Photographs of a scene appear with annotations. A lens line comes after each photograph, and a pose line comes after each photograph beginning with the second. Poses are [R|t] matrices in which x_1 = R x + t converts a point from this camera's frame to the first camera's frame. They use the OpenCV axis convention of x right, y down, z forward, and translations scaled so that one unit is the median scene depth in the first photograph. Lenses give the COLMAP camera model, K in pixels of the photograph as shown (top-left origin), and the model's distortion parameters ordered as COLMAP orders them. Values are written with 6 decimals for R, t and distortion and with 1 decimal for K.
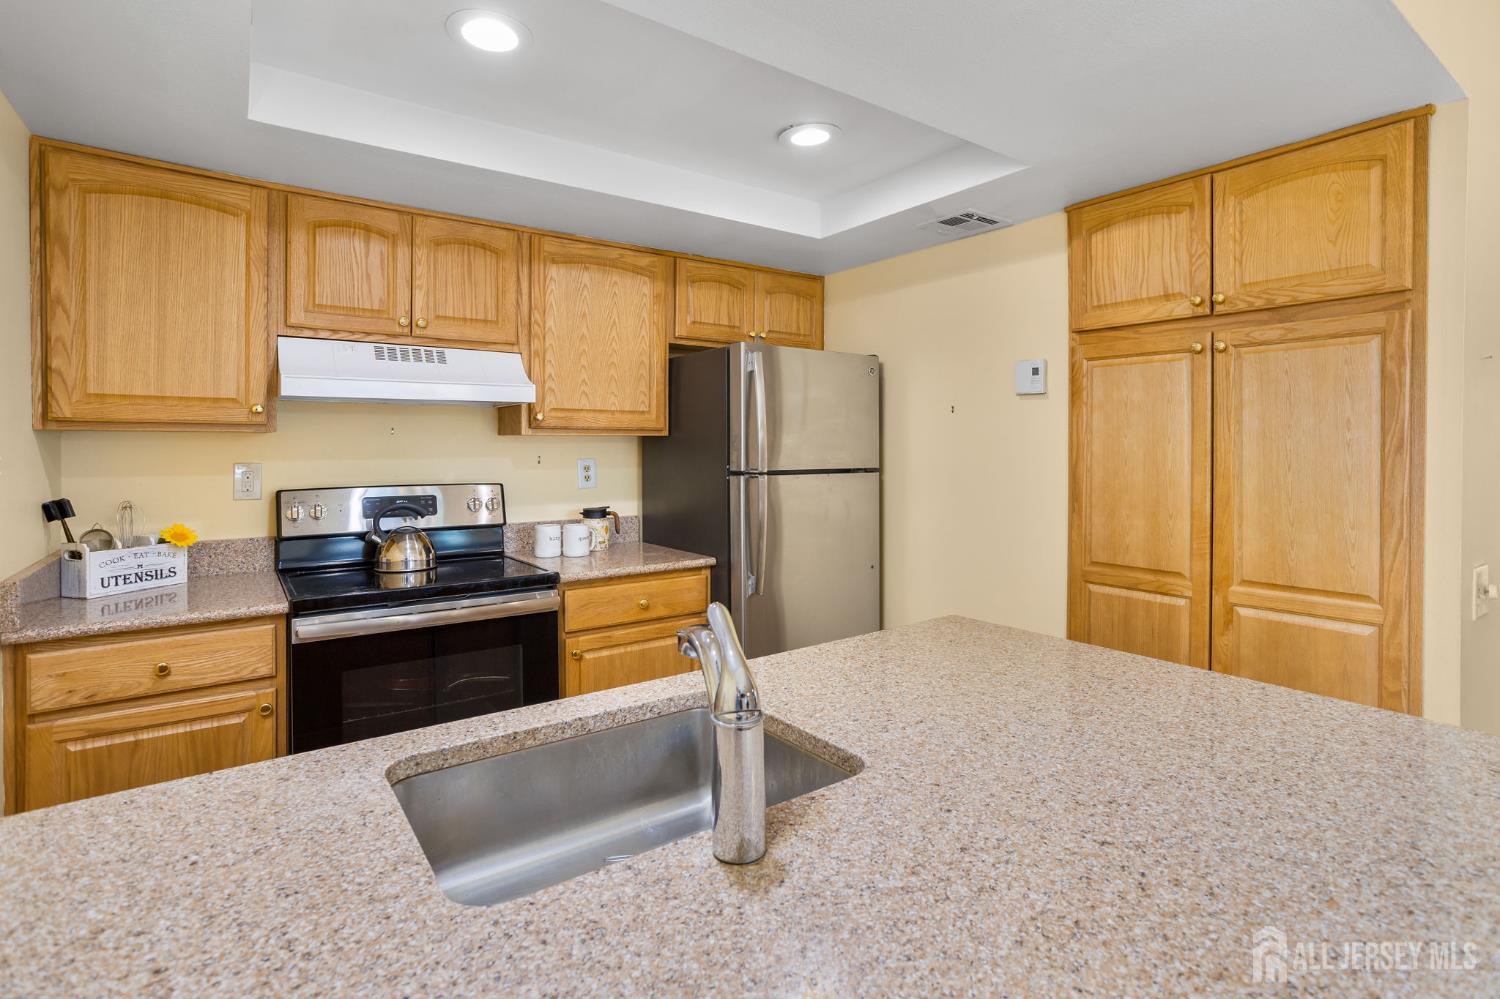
lens RADIAL K [[739.5, 0, 744.4], [0, 739.5, 442.4], [0, 0, 1]] dist [-0.011654, 0.003377]
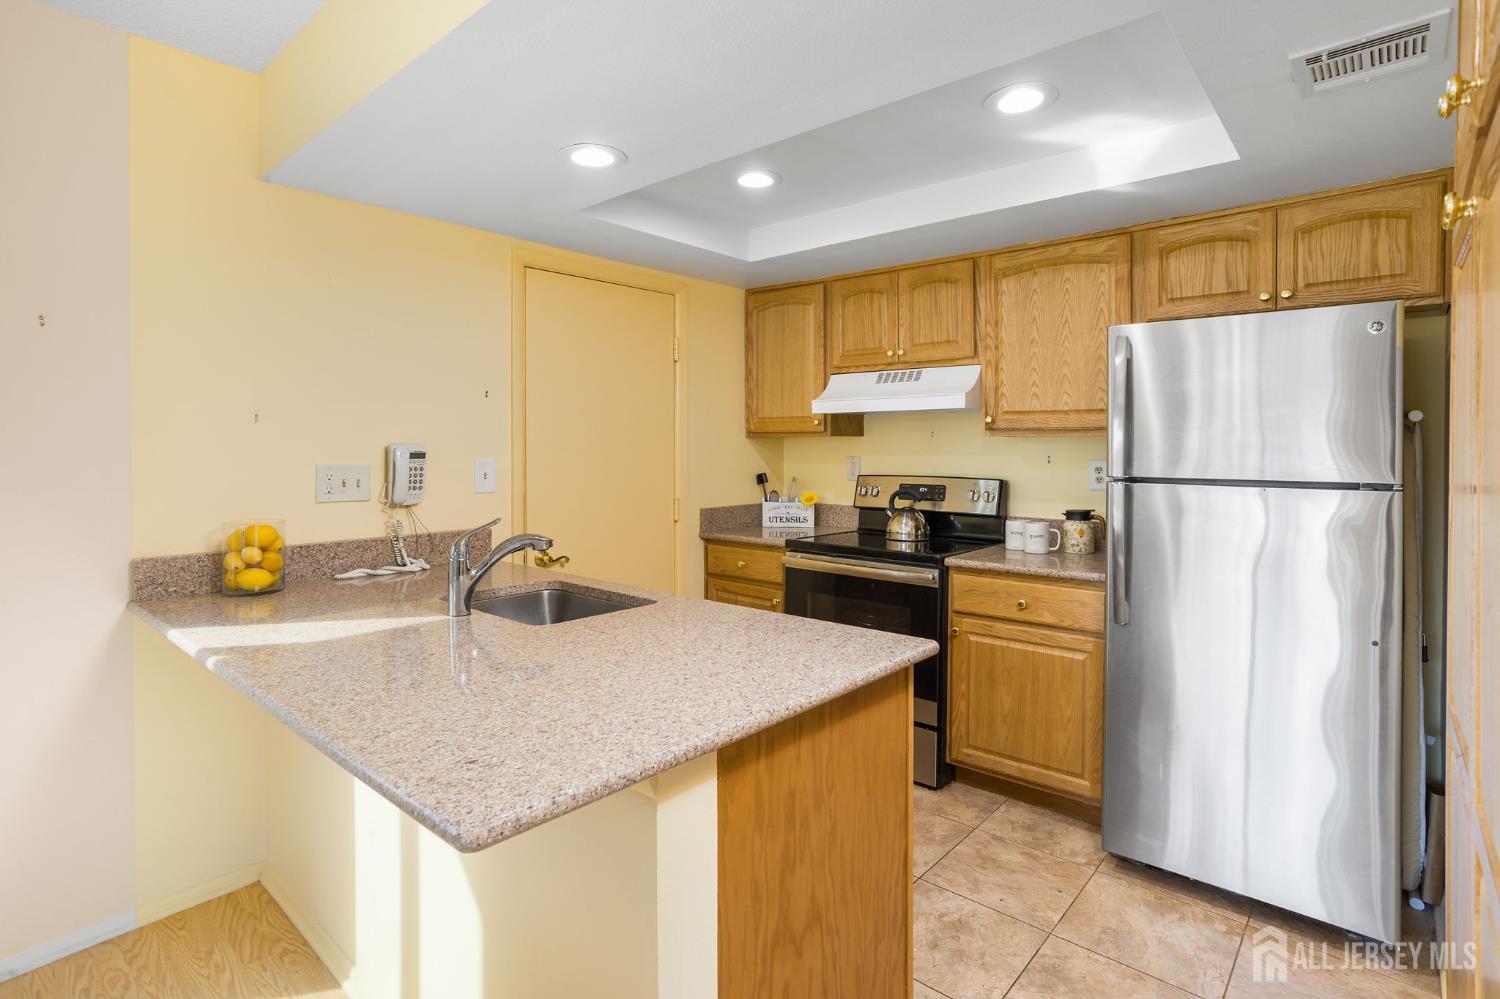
lens RADIAL K [[739.5, 0, 744.0], [0, 739.5, 437.5], [0, 0, 1]] dist [-0.011654, 0.003377]
pose [[0.252939, -0.006421, -0.967461, 0.738840], [0.003441, 0.999978, -0.005737, -0.003253], [0.967476, -0.001878, 0.252955, 0.381123]]
